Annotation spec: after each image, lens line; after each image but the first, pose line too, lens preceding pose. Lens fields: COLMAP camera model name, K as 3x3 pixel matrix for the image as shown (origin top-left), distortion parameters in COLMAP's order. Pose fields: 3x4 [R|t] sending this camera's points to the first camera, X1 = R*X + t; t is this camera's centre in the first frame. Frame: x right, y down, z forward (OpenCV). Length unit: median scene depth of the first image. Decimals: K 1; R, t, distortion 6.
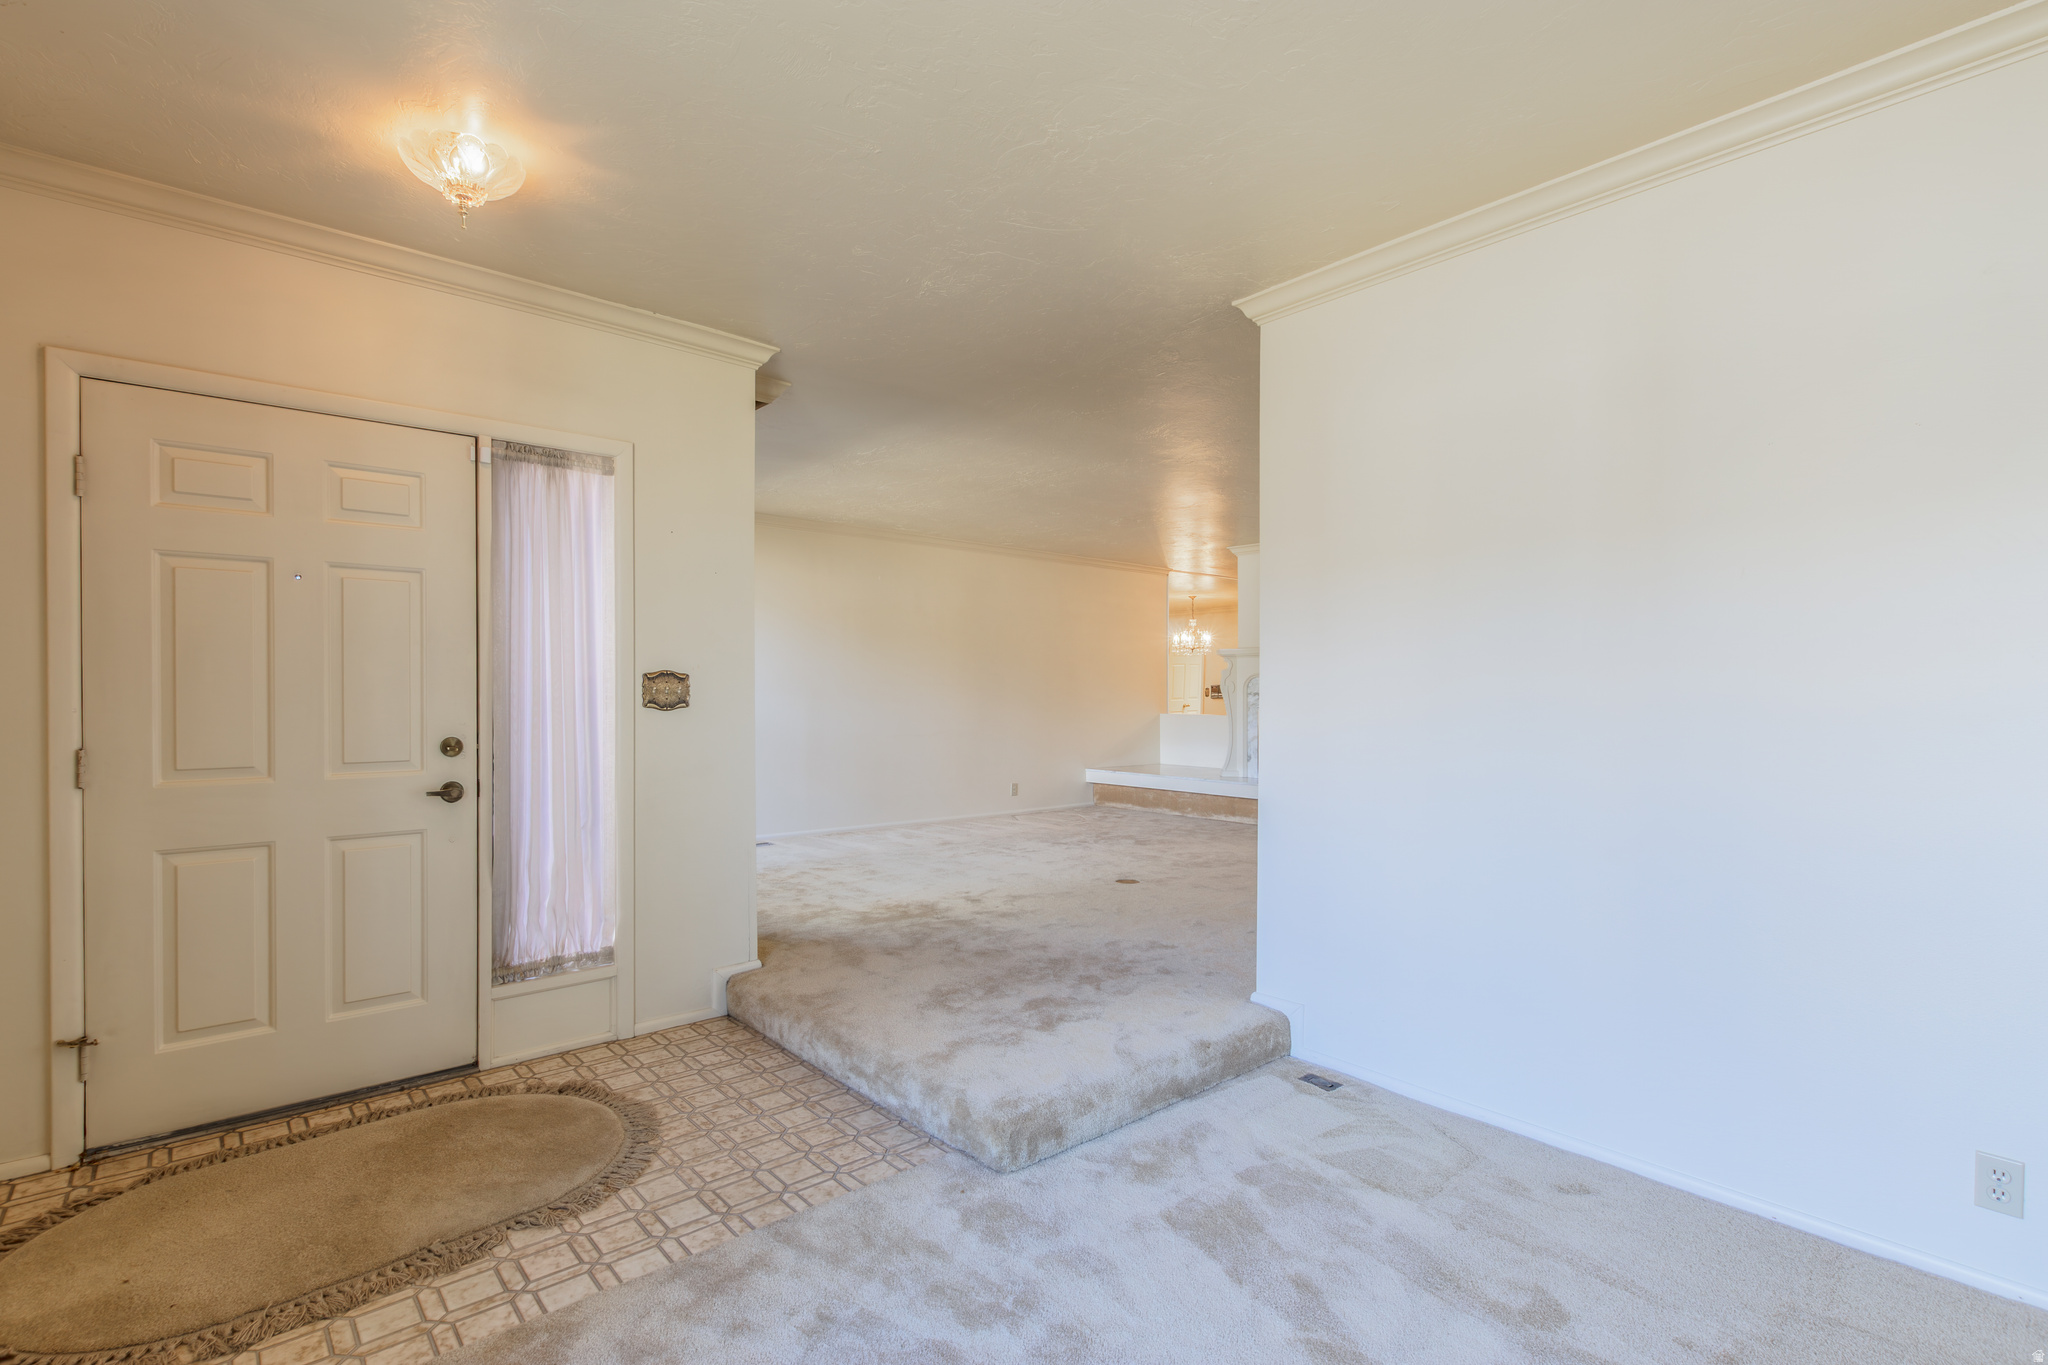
lens RADIAL K [[946.2, 0, 1024.0], [0, 946.2, 682.5], [0, 0, 1]] dist [0.000199, -0.000214]
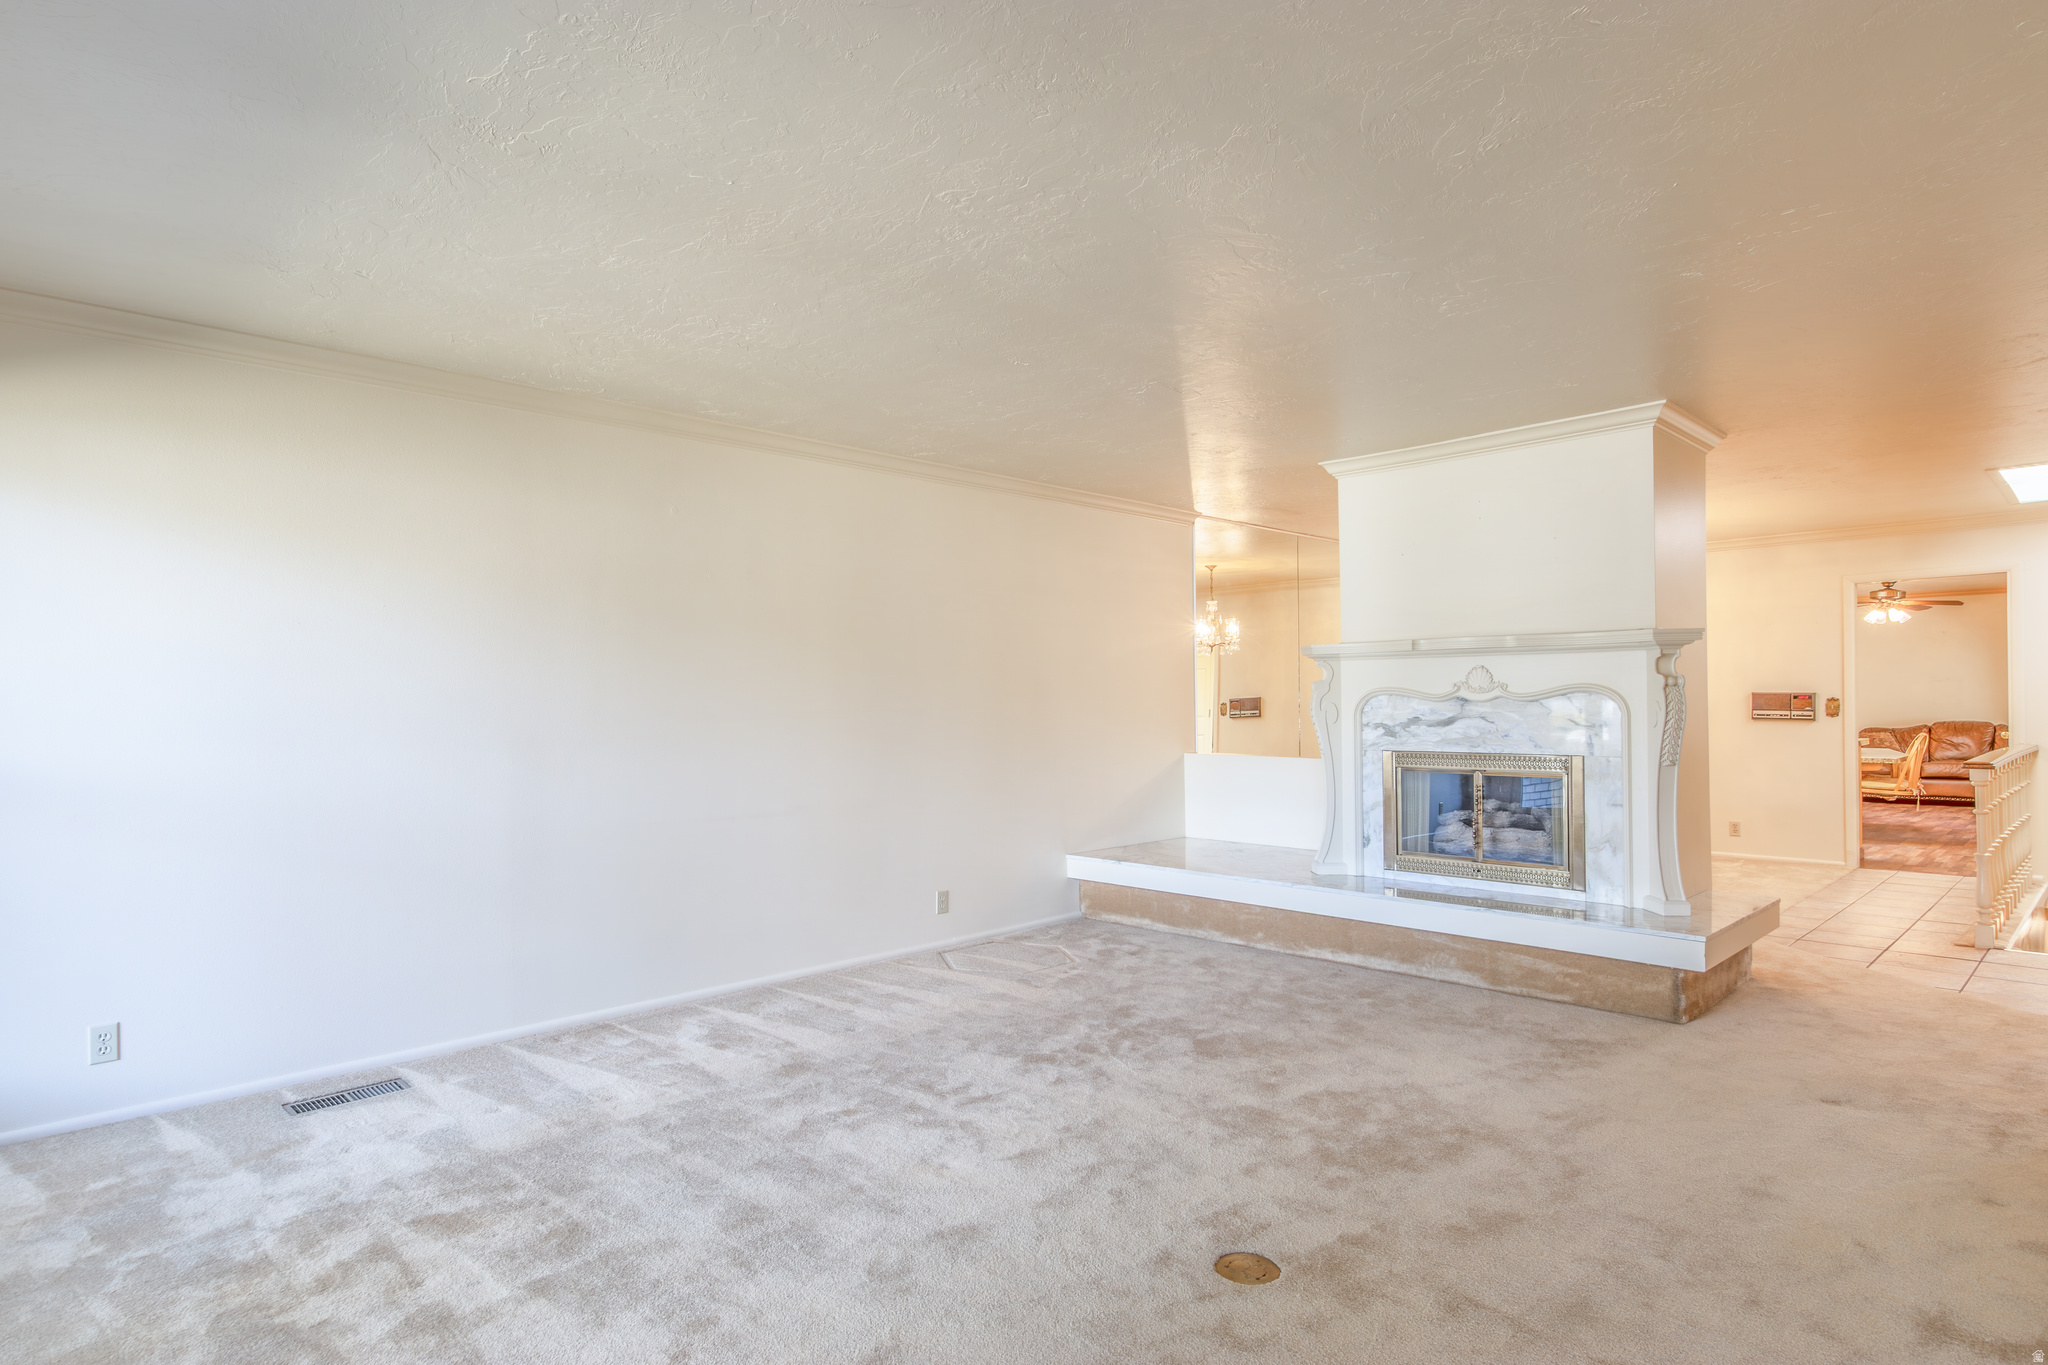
lens RADIAL K [[1126.0, 0, 1046.4], [0, 1126.0, 700.0], [0, 0, 1]] dist [0.004160, -0.000033]
pose [[0.996628, -0.011400, 0.081262, -0.001889], [0.010511, 0.999880, 0.011359, -0.011829], [-0.081381, -0.010467, 0.996628, 0.339905]]
